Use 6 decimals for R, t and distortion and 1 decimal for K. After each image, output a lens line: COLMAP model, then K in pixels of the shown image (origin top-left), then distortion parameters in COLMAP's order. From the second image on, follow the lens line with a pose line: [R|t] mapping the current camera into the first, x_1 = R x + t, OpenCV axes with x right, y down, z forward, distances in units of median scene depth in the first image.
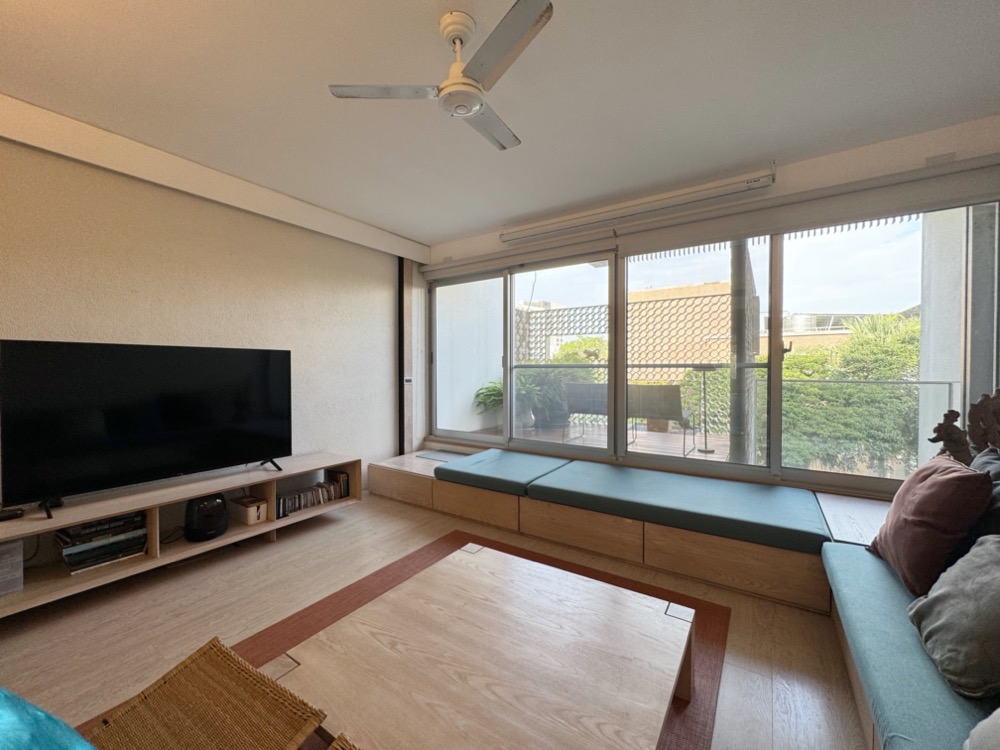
lens RADIAL K [[399.6, 0, 497.8], [0, 399.6, 375.7], [0, 0, 1]] dist [-0.001704, 0.000641]
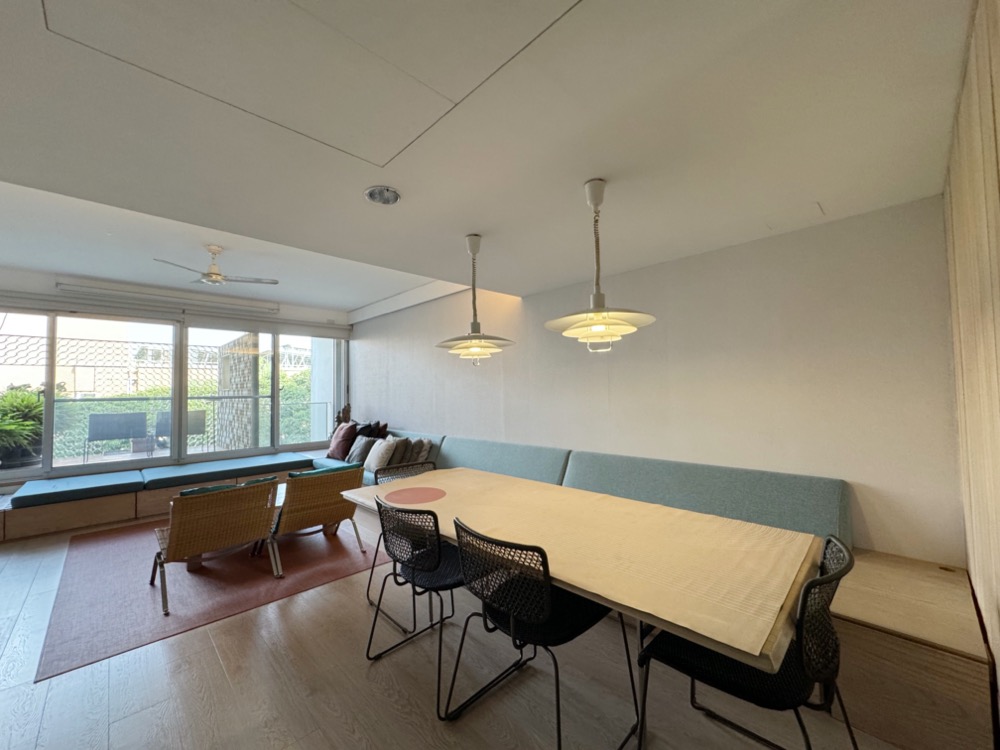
lens RADIAL K [[399.6, 0, 498.0], [0, 399.6, 376.4], [0, 0, 1]] dist [-0.001704, 0.000641]
pose [[0.196946, 0.037471, 0.979698, -0.948487], [0.035600, 0.998337, -0.045341, 0.004426], [-0.979768, 0.043806, 0.195285, -0.459566]]
